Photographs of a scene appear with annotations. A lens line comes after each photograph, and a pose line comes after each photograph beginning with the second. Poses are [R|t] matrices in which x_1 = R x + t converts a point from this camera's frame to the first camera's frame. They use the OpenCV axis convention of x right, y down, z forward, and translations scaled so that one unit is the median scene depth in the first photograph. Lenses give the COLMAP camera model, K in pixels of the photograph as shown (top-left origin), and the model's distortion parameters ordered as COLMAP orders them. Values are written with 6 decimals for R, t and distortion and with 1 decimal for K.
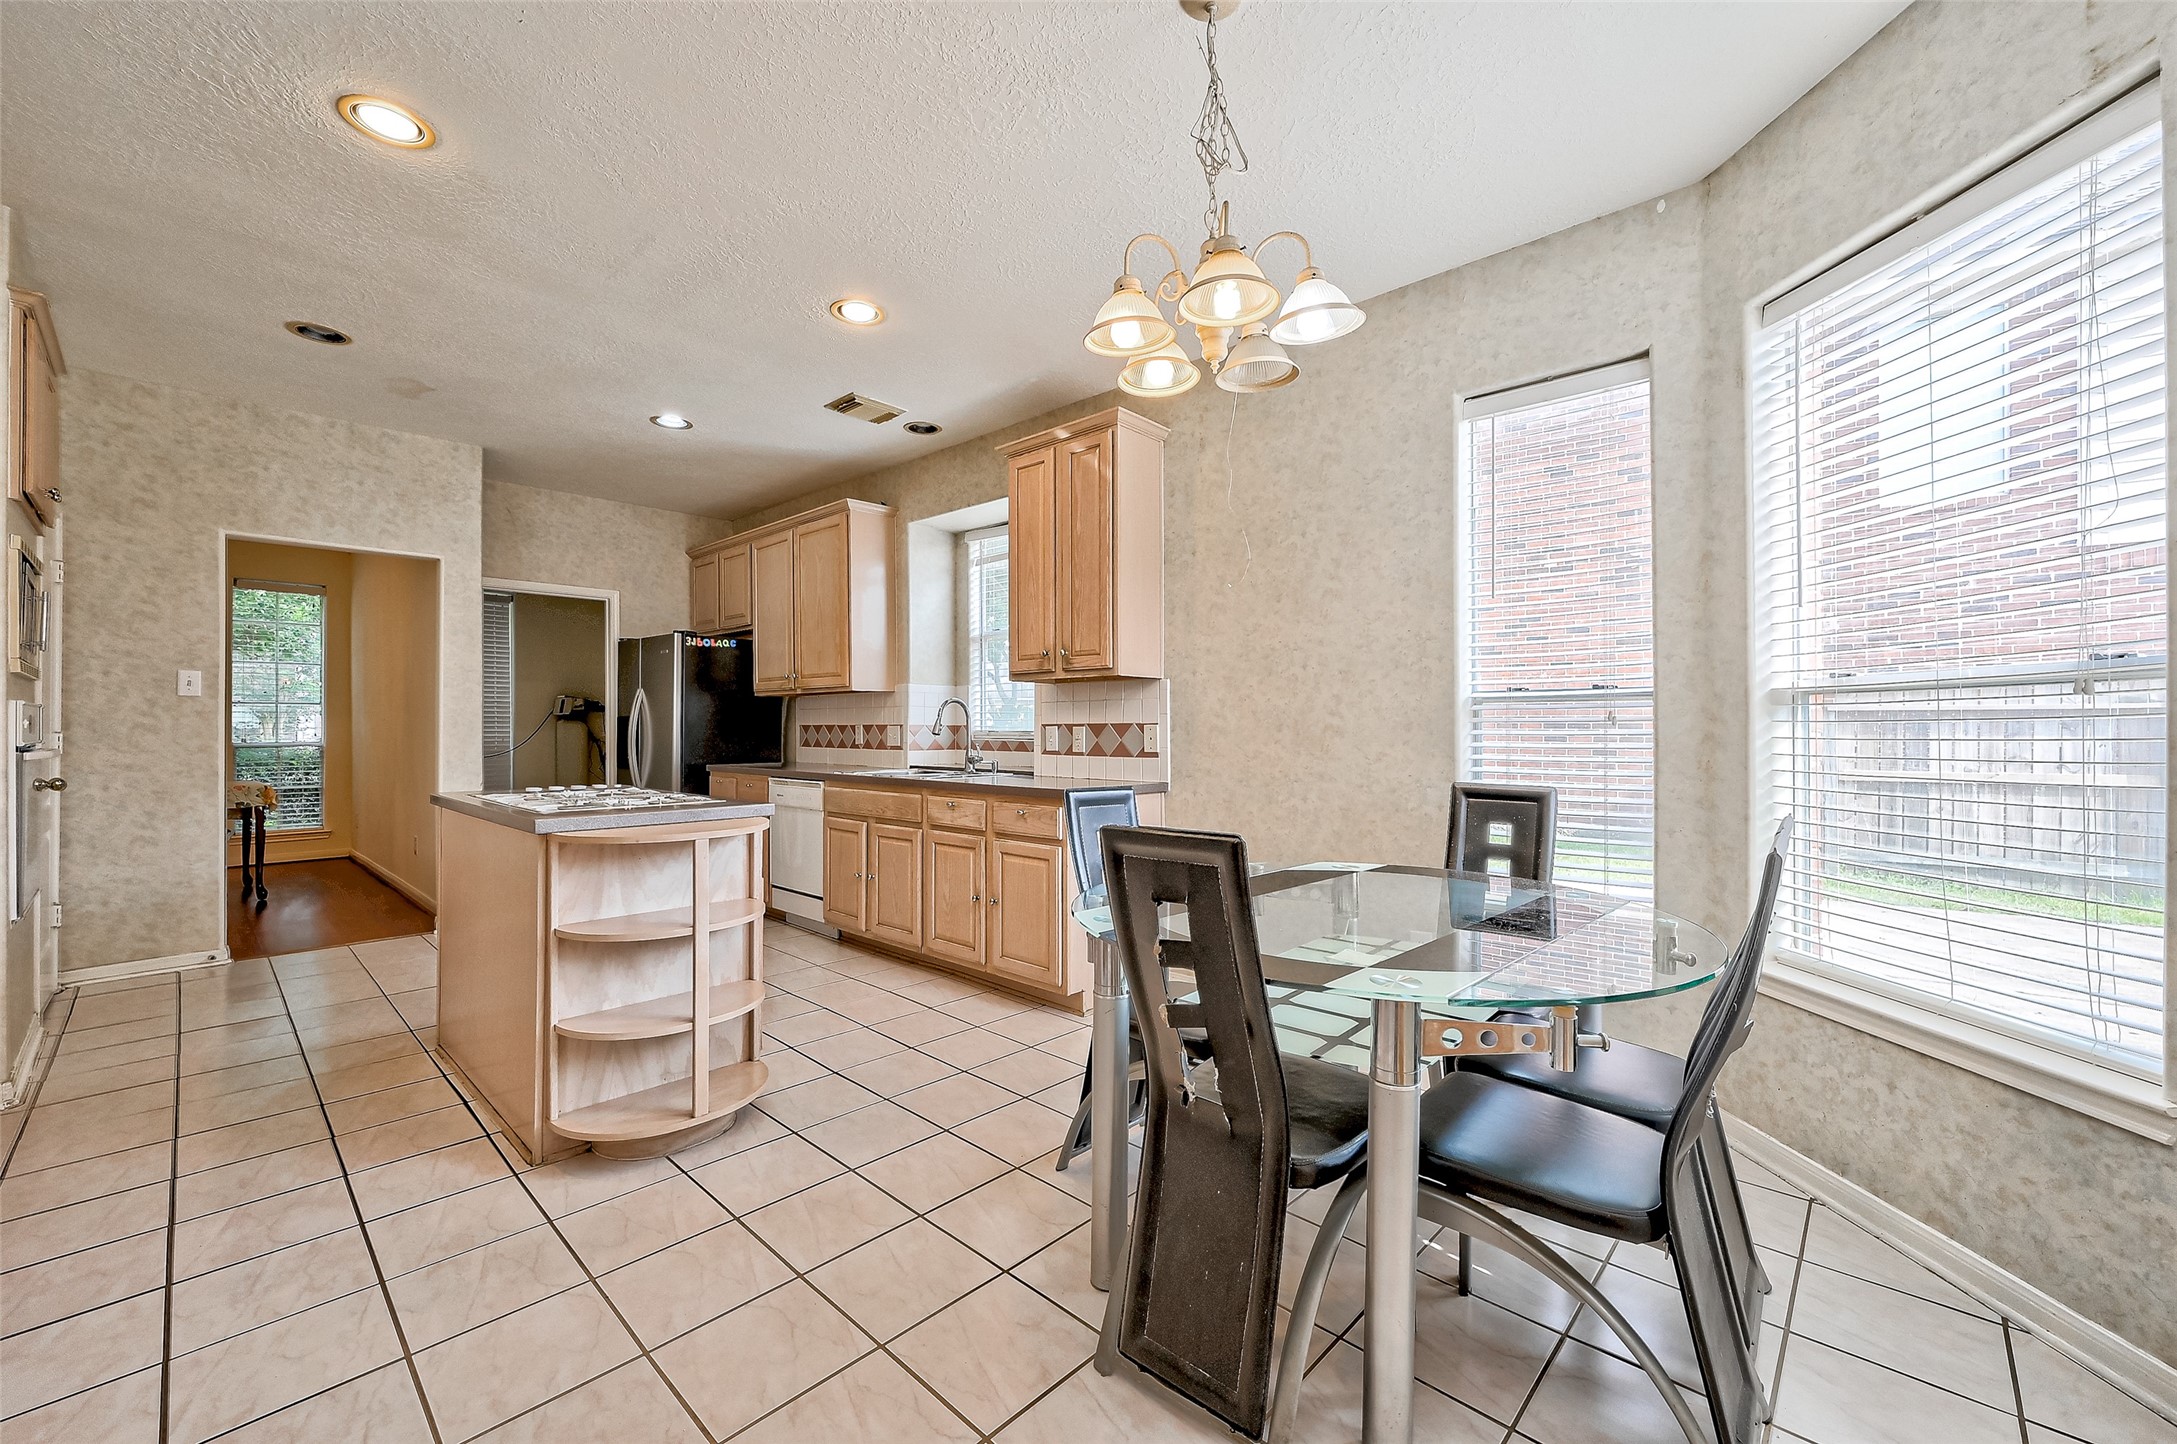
lens RADIAL K [[878.6, 0, 1092.4], [0, 878.6, 726.7], [0, 0, 1]] dist [0.001008, 0.000473]
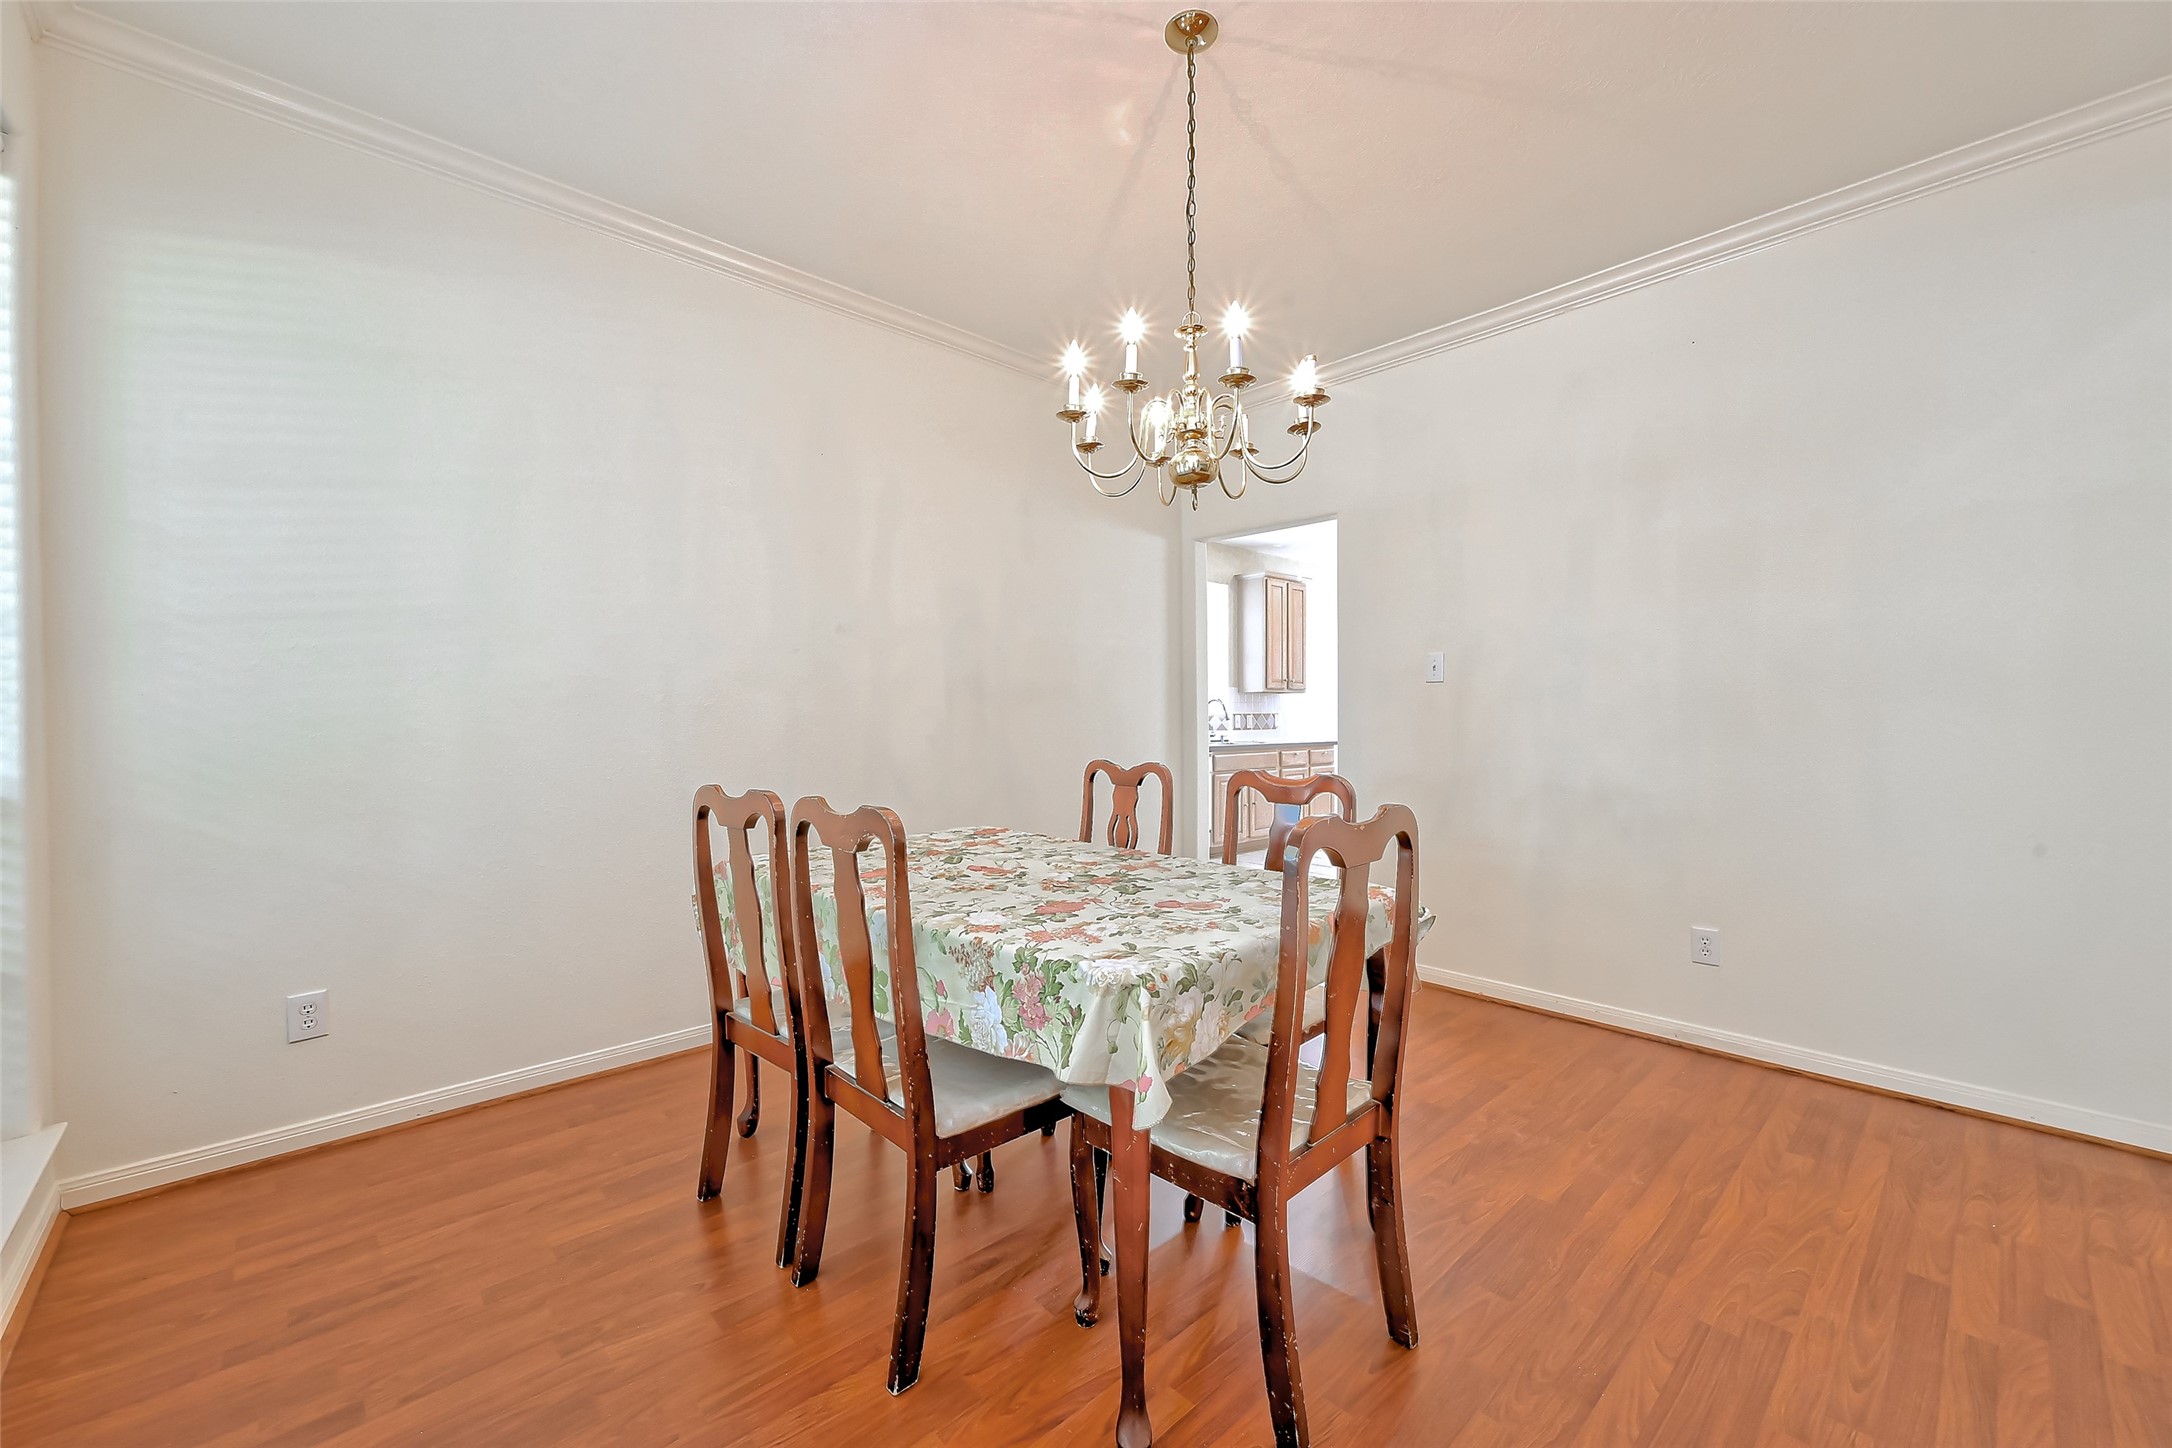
lens RADIAL K [[862.7, 0, 1082.0], [0, 862.7, 729.3], [0, 0, 1]] dist [-0.002421, -0.000132]
pose [[0.060852, -0.011256, 0.998083, -1.901431], [0.005578, 0.999925, 0.010937, 0.008088], [-0.998131, 0.004901, 0.060910, 1.204561]]
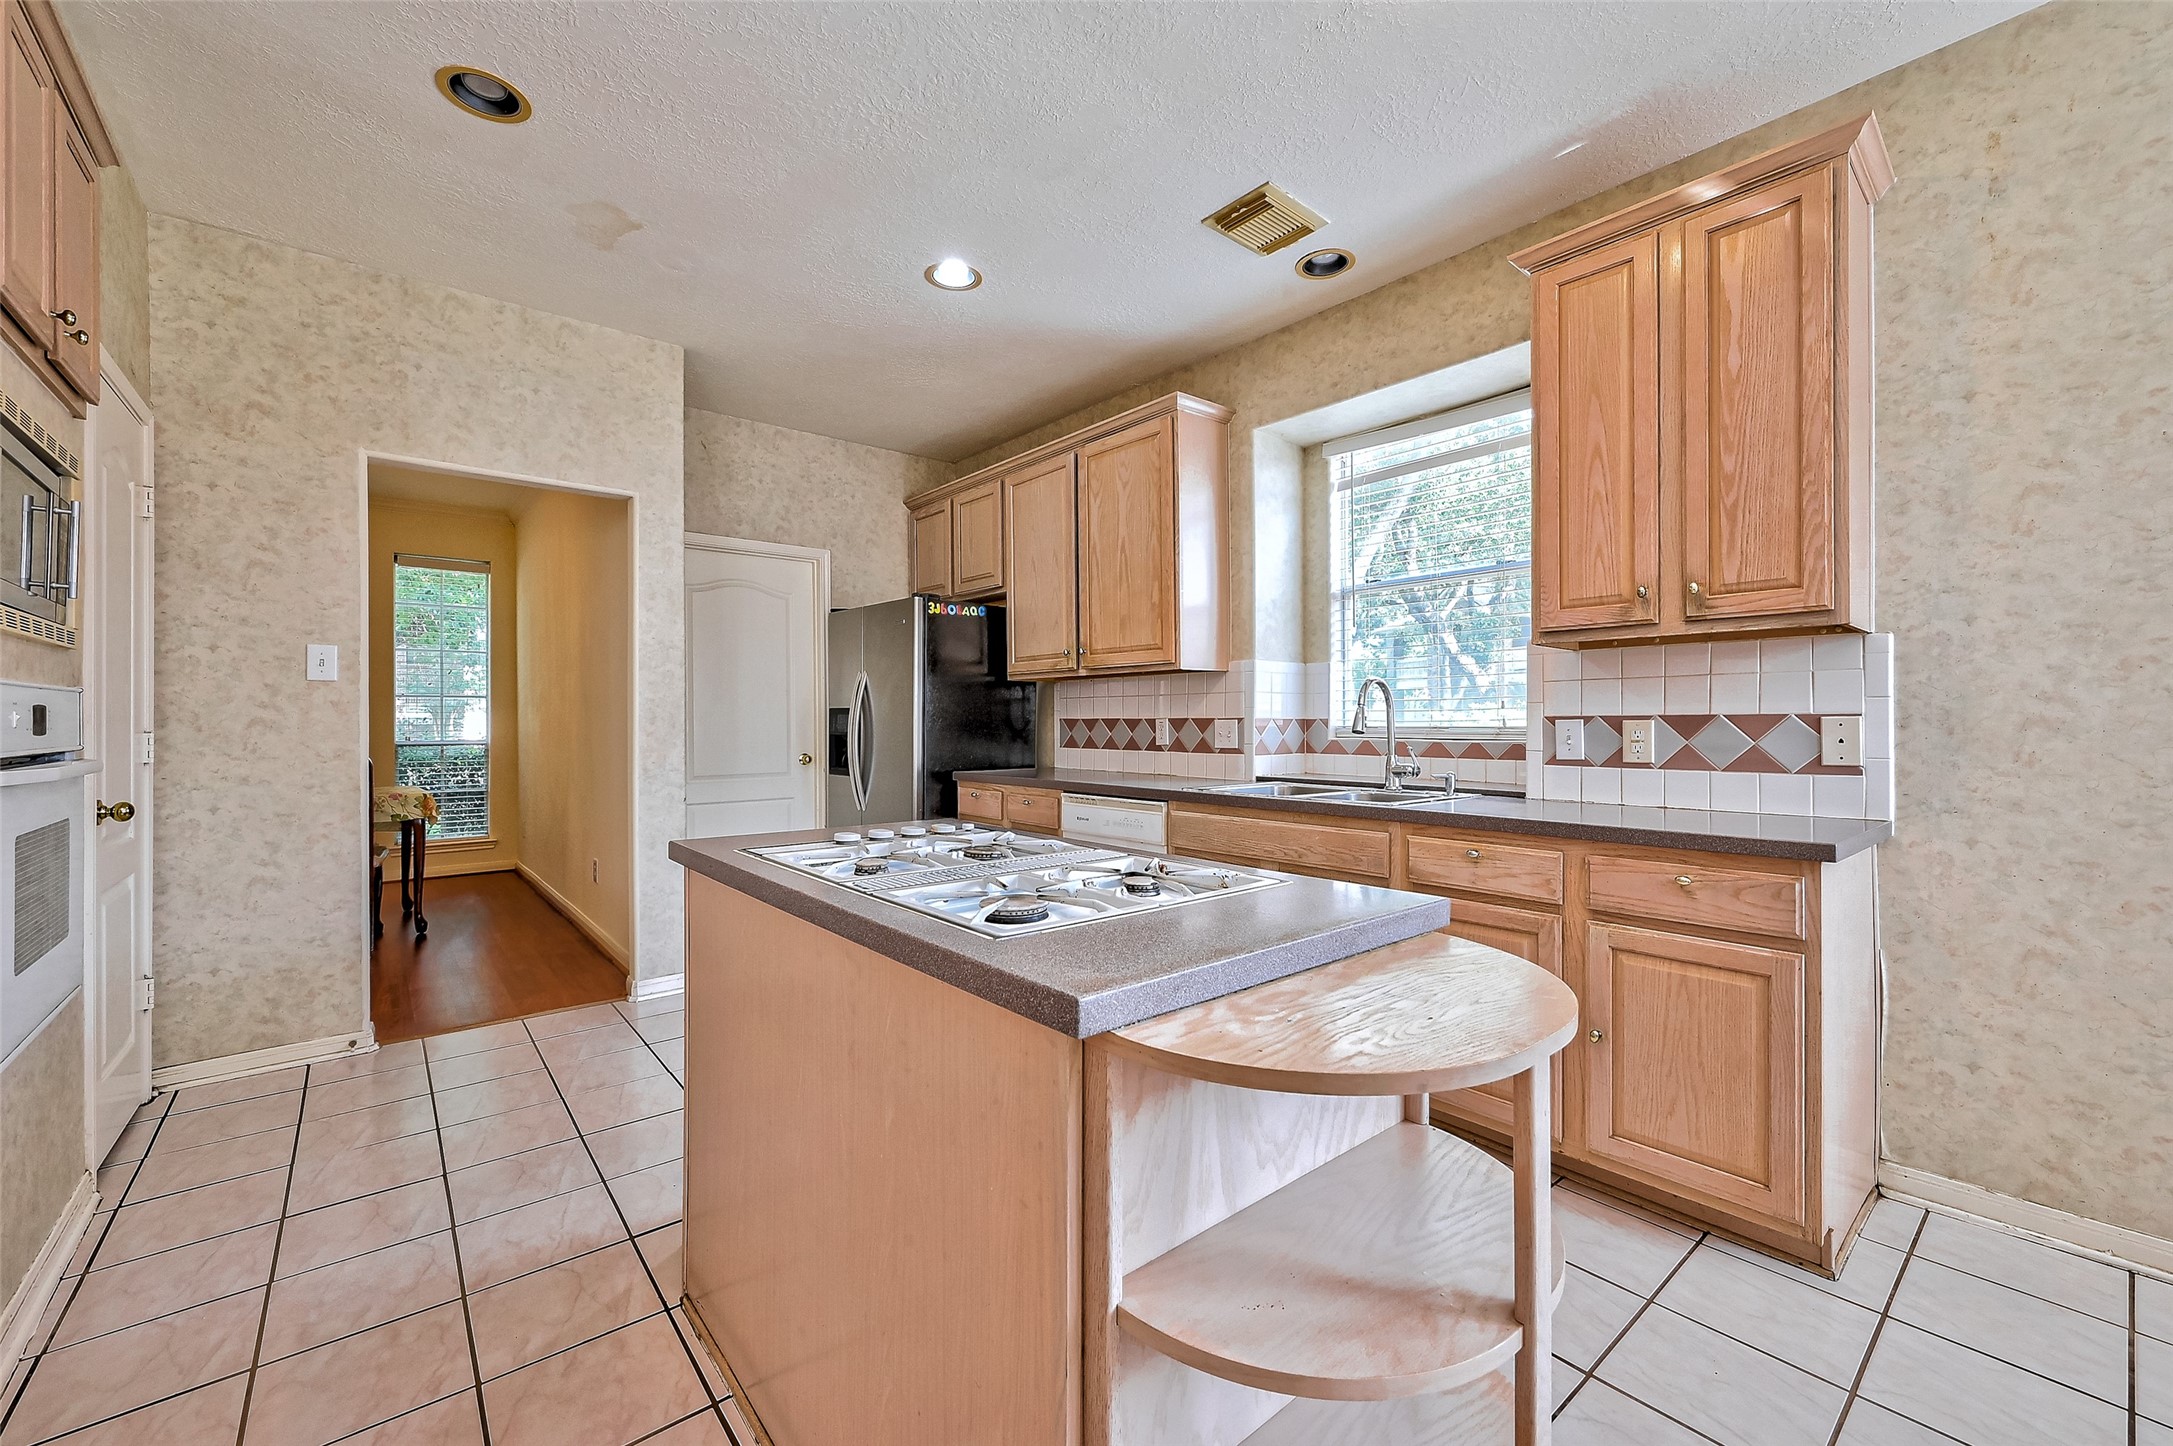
lens RADIAL K [[877.0, 0, 1086.0], [0, 877.0, 722.6], [0, 0, 1]] dist [0.001008, 0.000473]
pose [[0.992901, -0.002192, -0.118919, -0.305263], [0.002490, 0.999994, 0.002357, -0.000619], [0.118914, -0.002636, 0.992901, 0.344216]]
